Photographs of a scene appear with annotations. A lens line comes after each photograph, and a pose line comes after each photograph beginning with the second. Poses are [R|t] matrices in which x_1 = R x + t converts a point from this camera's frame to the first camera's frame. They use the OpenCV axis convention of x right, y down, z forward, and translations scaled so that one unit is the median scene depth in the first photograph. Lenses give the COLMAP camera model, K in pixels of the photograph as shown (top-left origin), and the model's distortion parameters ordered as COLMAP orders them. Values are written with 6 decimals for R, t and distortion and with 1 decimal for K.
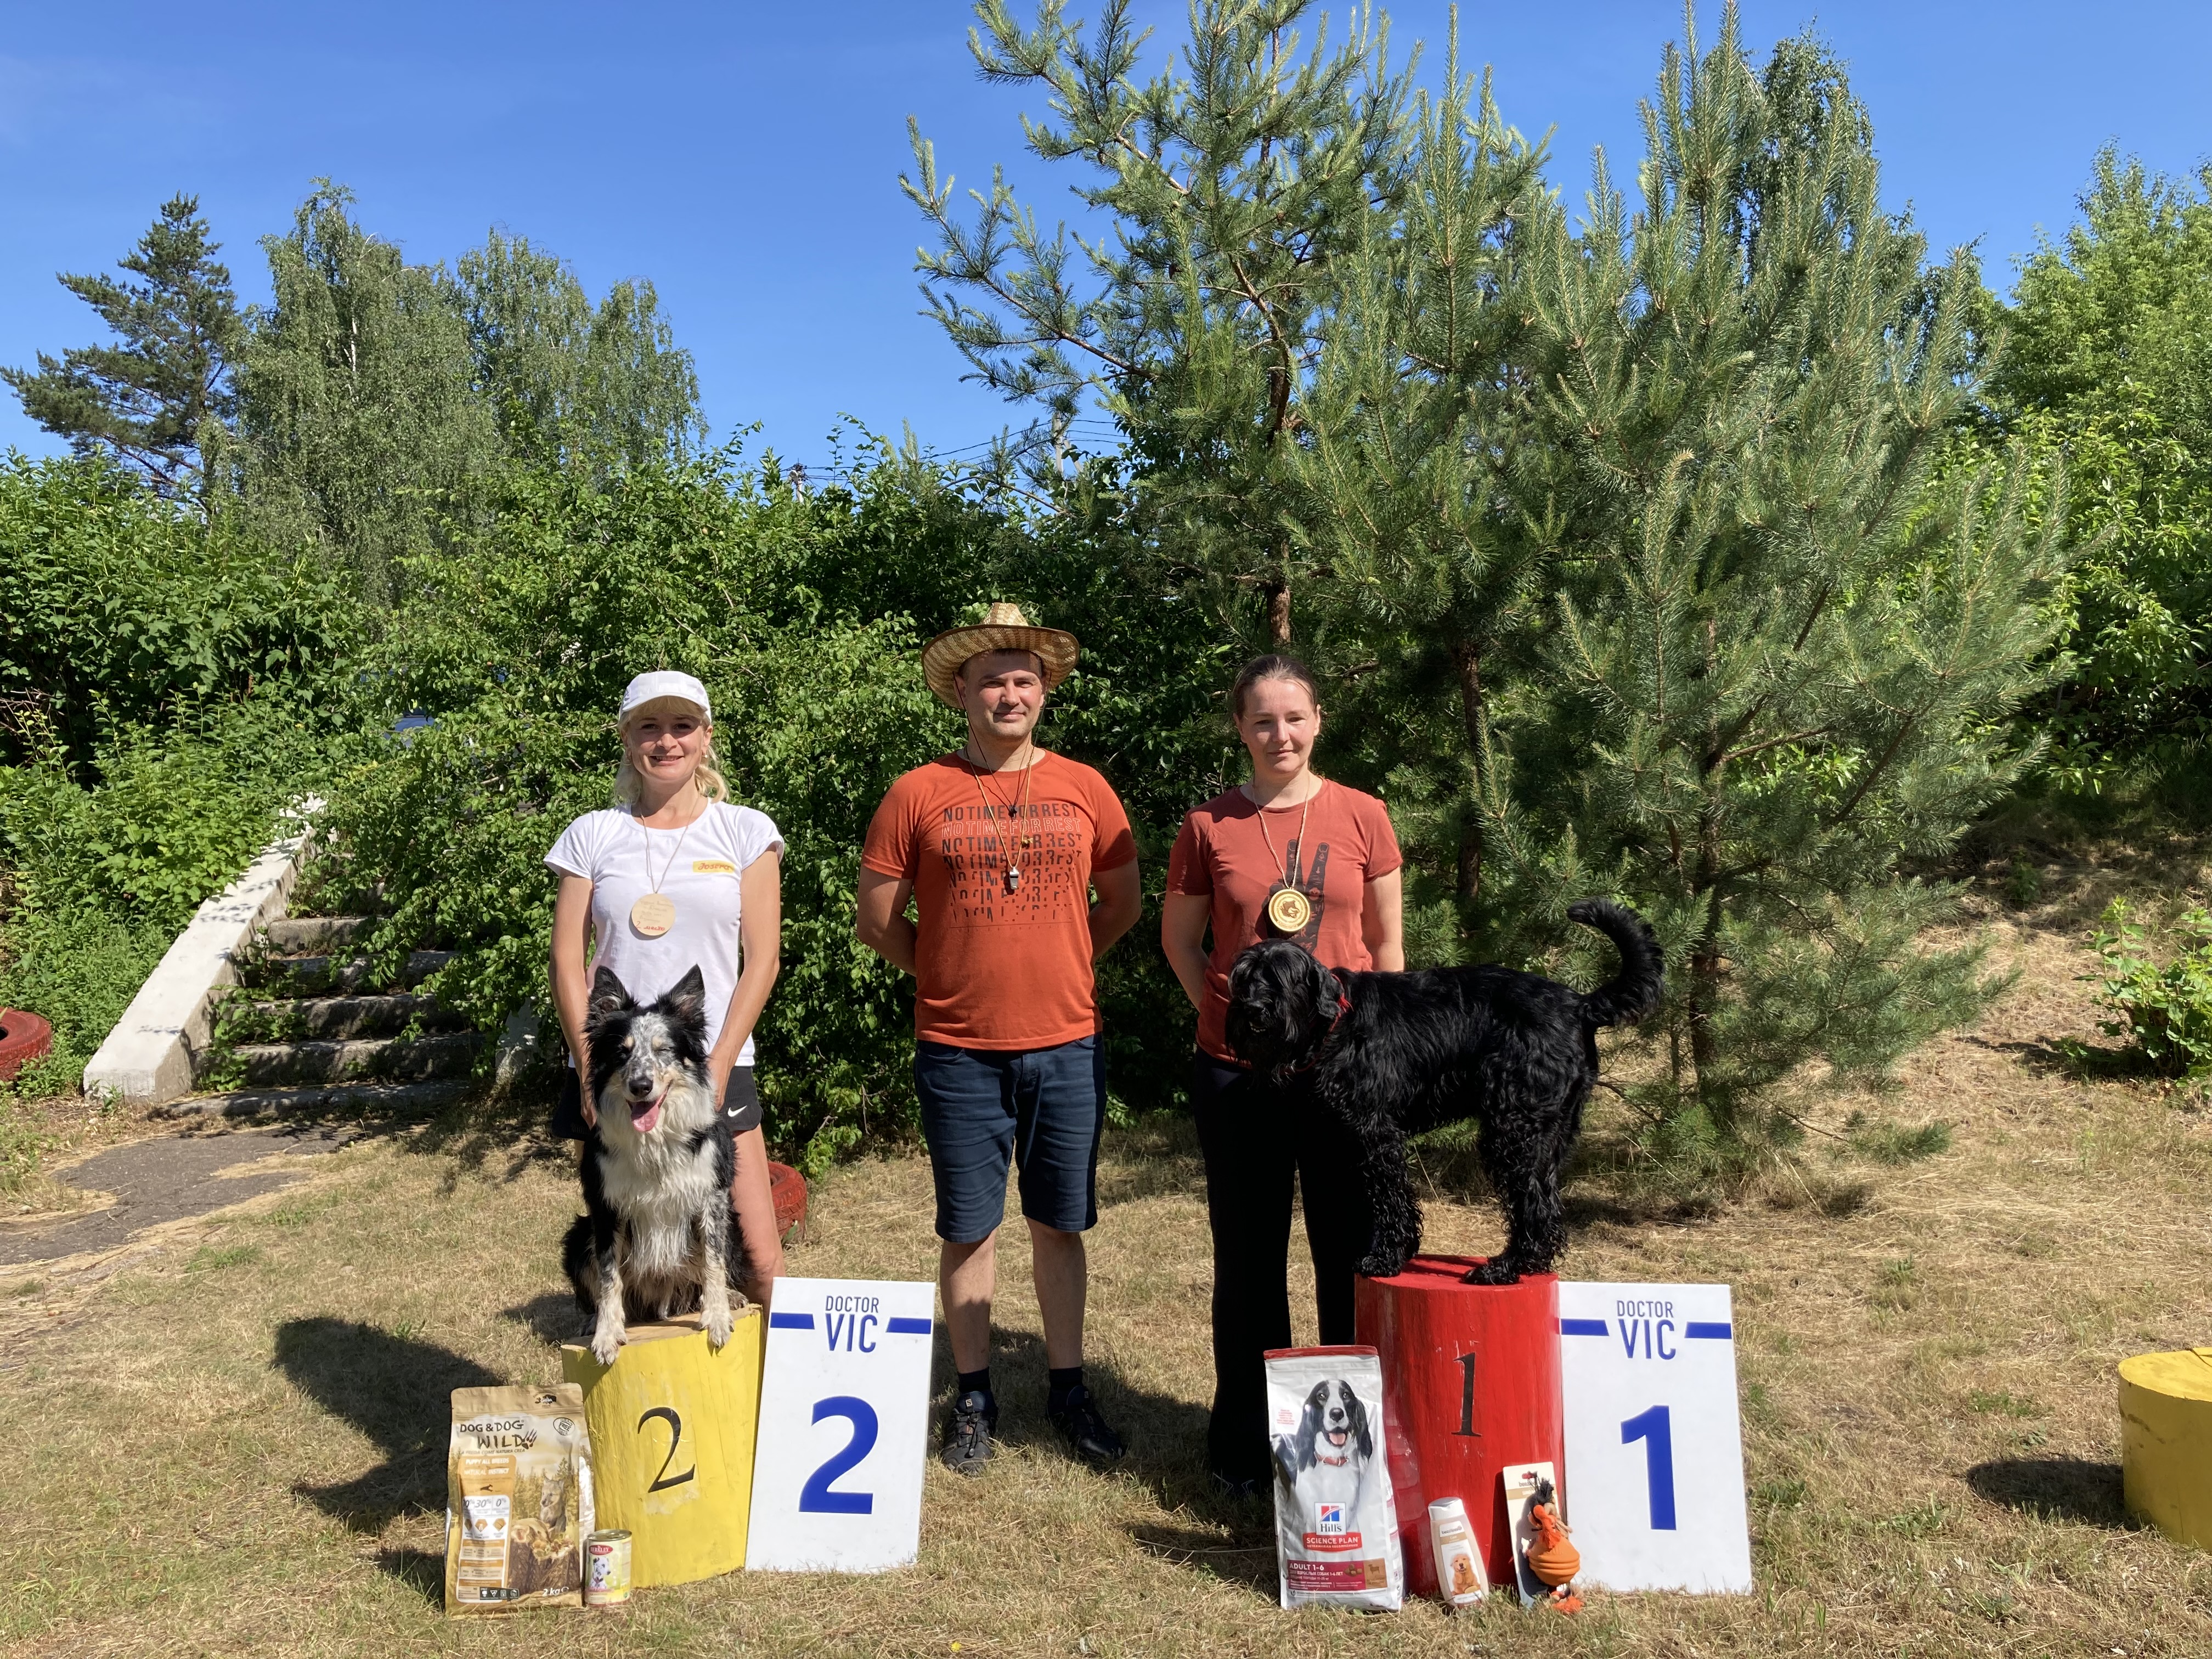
lens RADIAL K [[1870.9, 0, 1117.5], [0, 1870.9, 828.1], [0, 0, 1]] dist [0.016500, -0.018356]
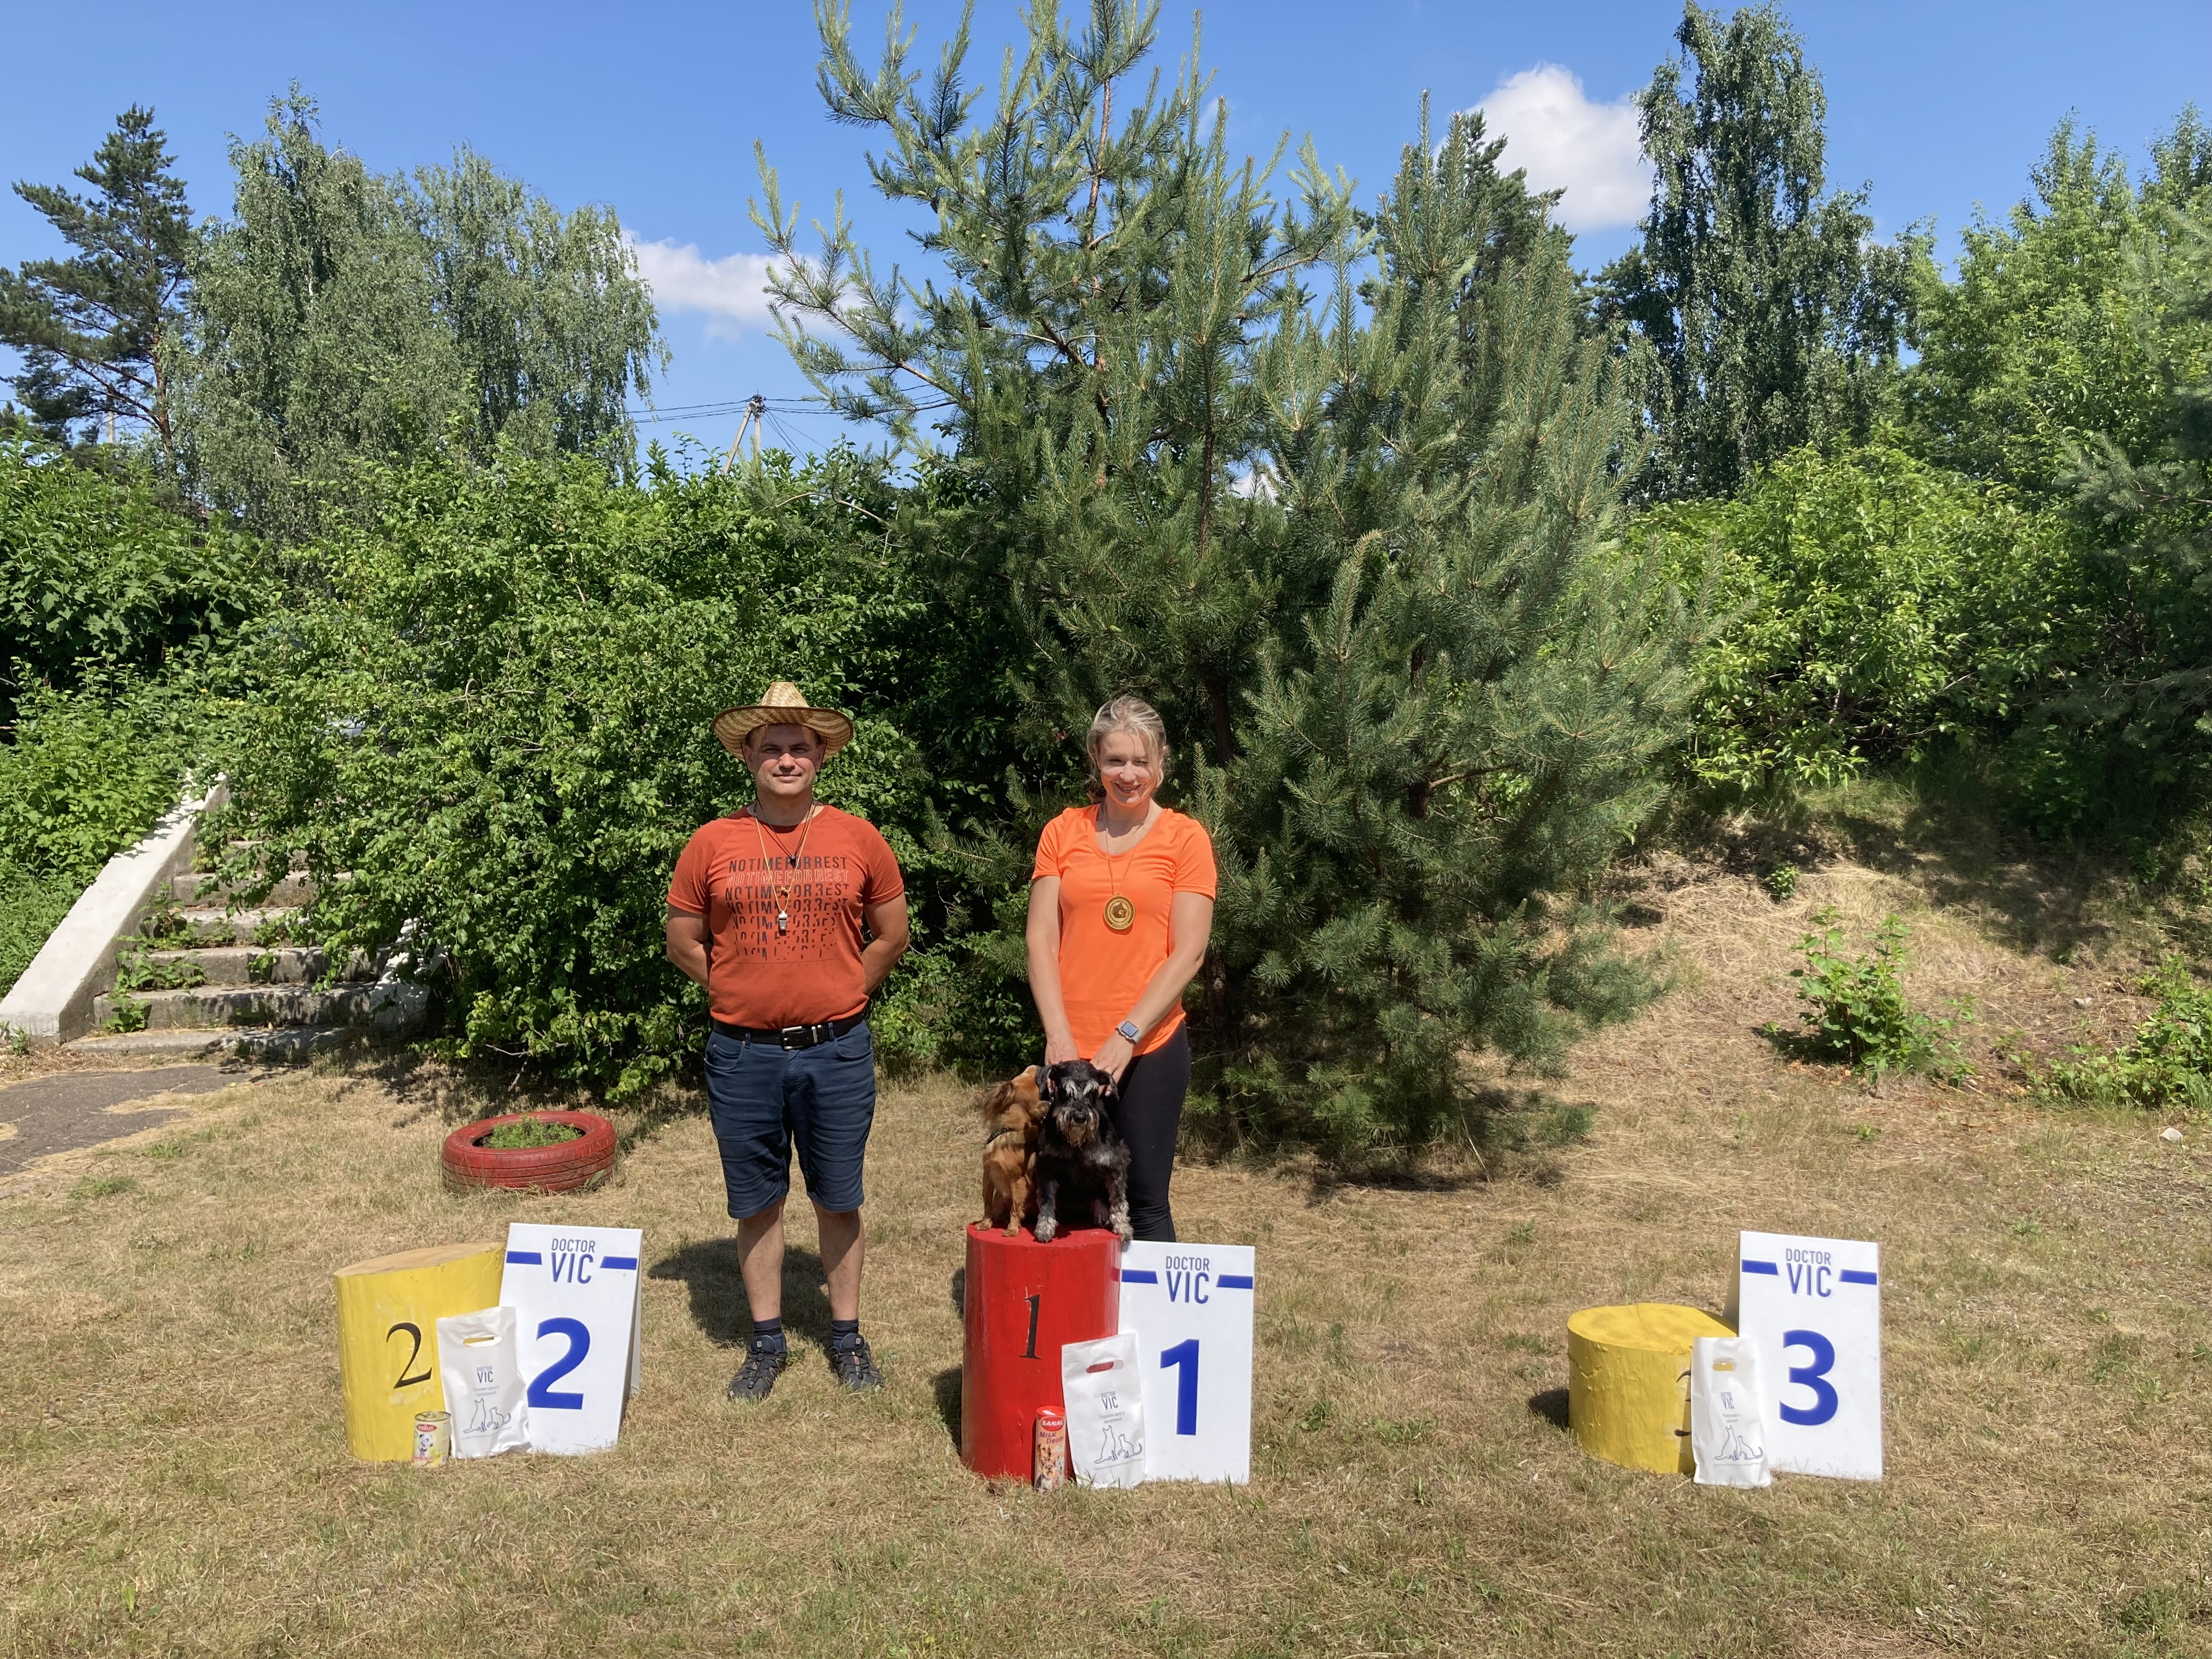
lens RADIAL K [[1865.4, 0, 1113.6], [0, 1865.4, 865.2], [0, 0, 1]] dist [0.009513, -0.003332]
pose [[0.999520, 0.026927, 0.015325, 0.092671], [-0.027733, 0.998098, 0.055058, -0.037040], [-0.013813, -0.055457, 0.998366, -0.112534]]
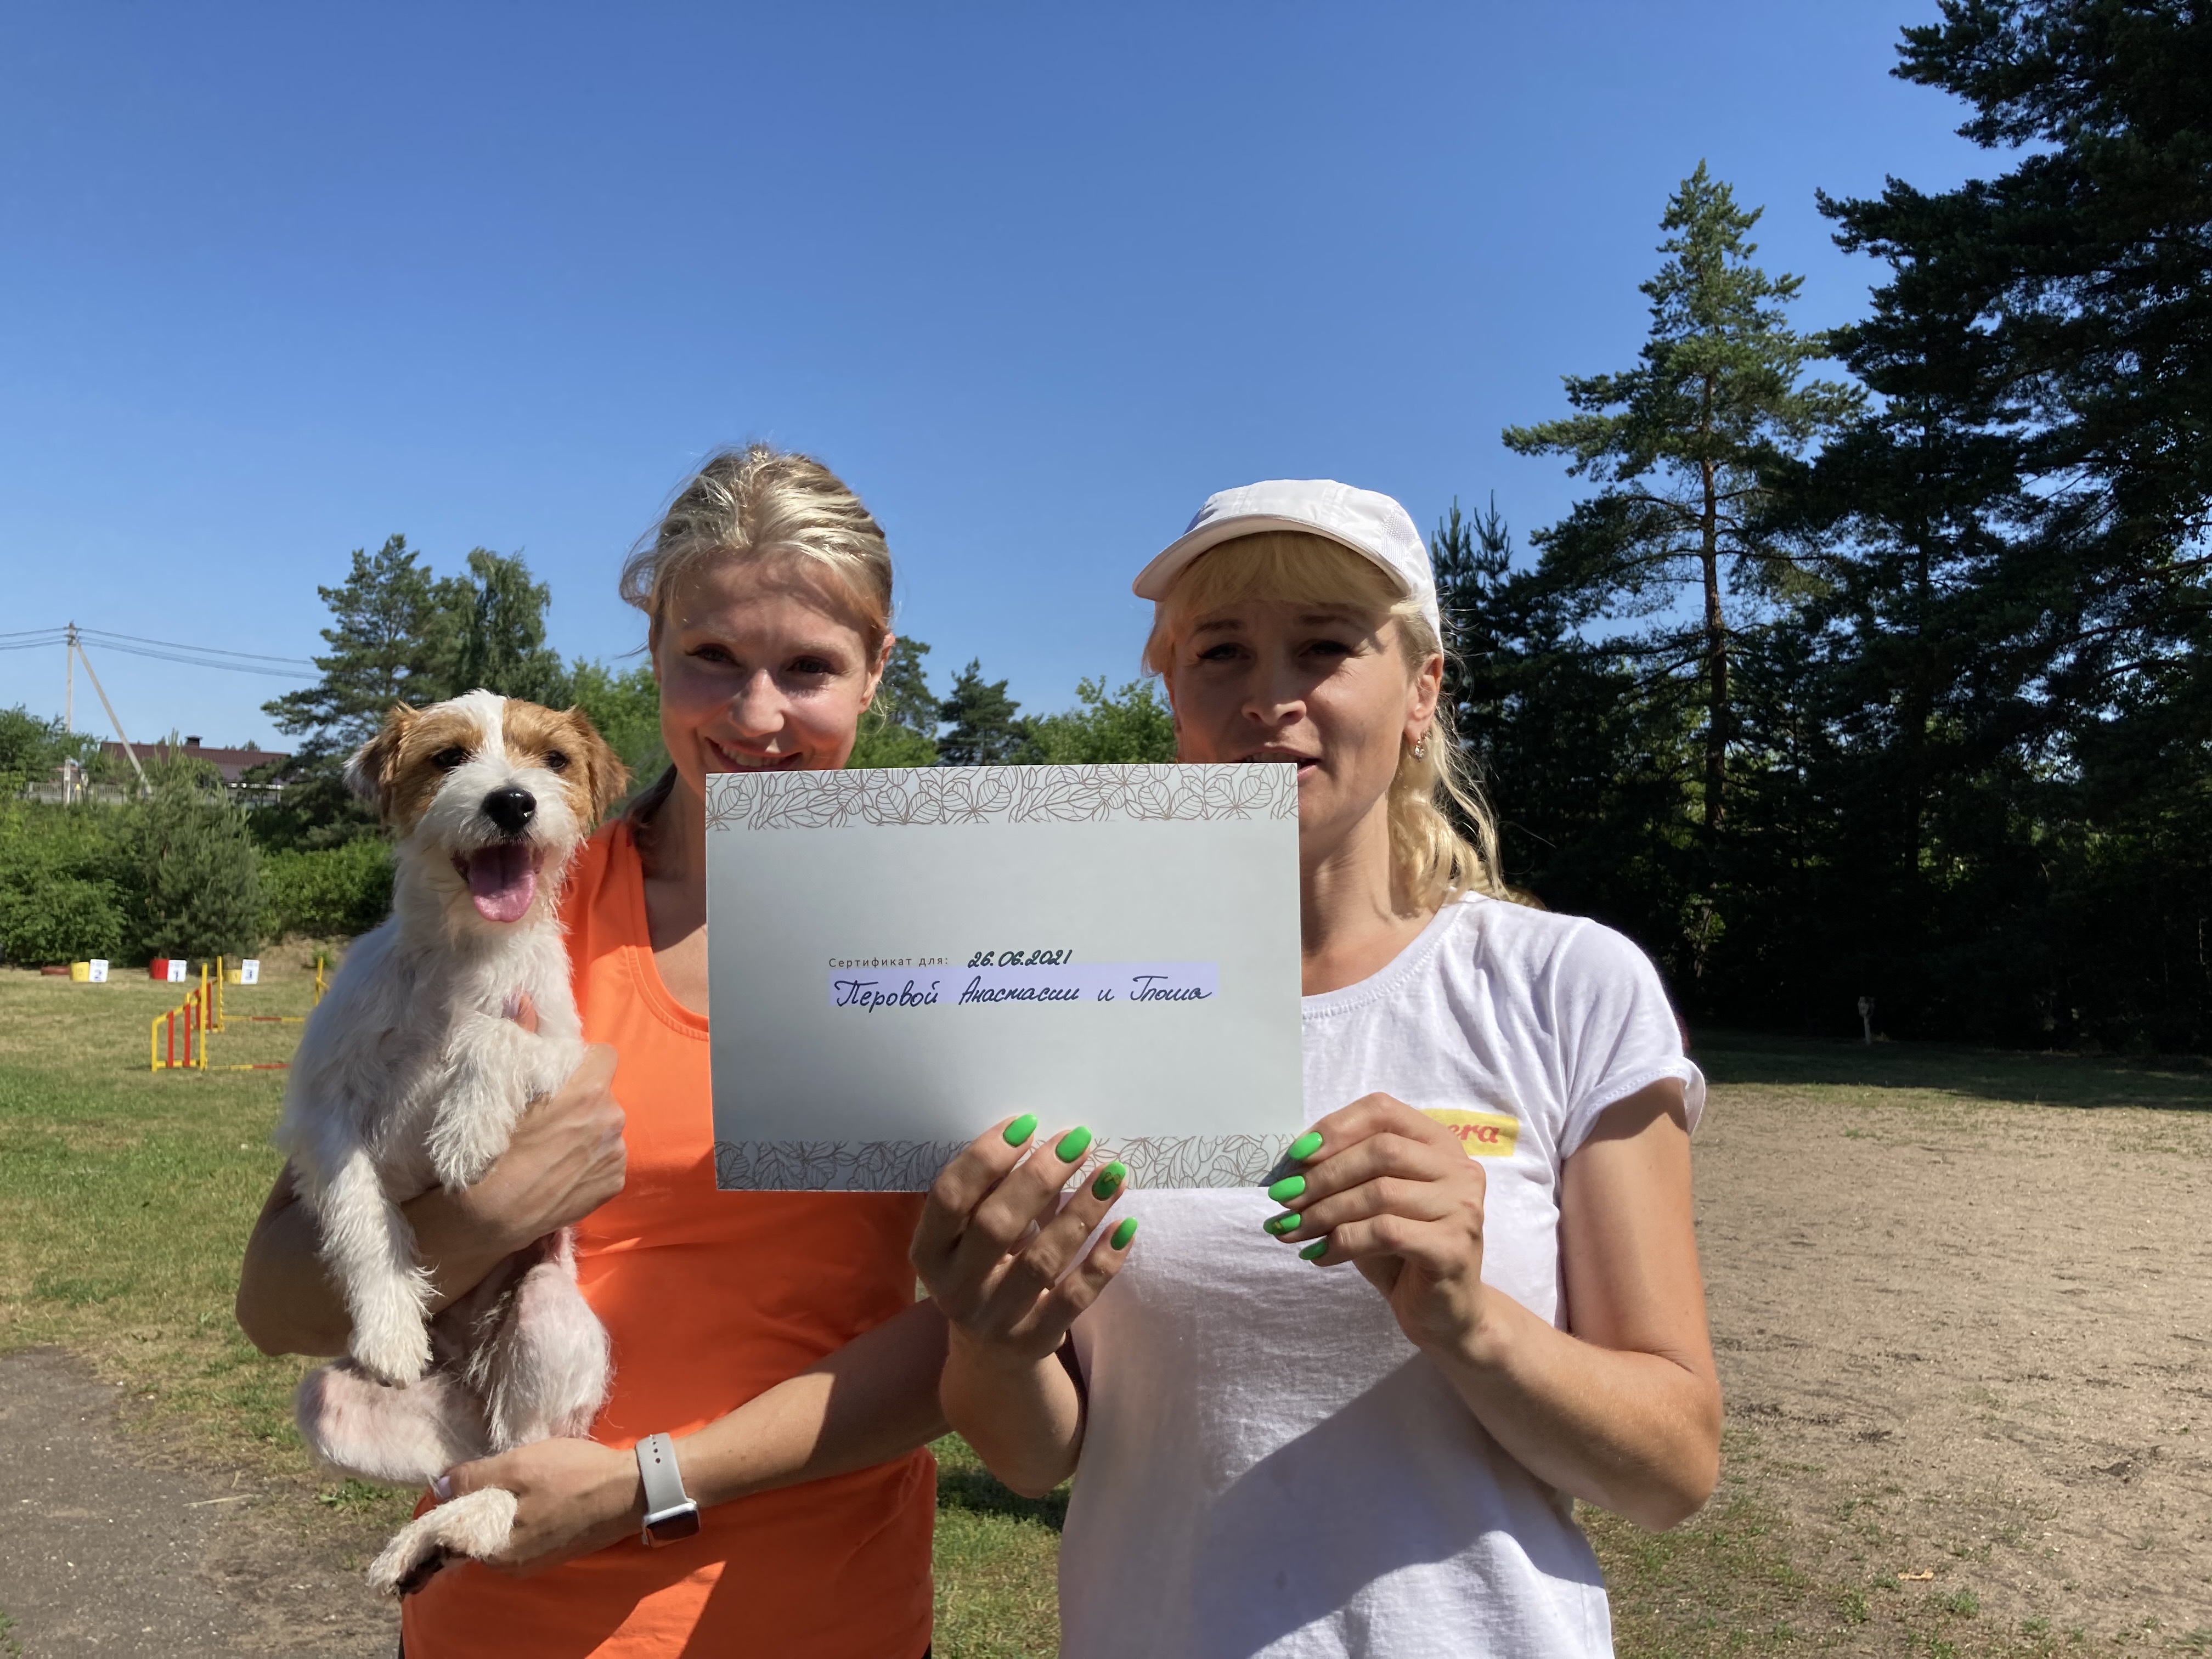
lens RADIAL K [[1870.9, 0, 1117.5], [0, 1870.9, 828.1], [0, 0, 1]] dist [0.016500, -0.018356]
pose [[0.880639, 0.035948, 0.472422, -0.019526], [-0.008775, 0.998184, -0.059597, 0.012484], [-0.473707, 0.048338, 0.879355, -4.320226]]
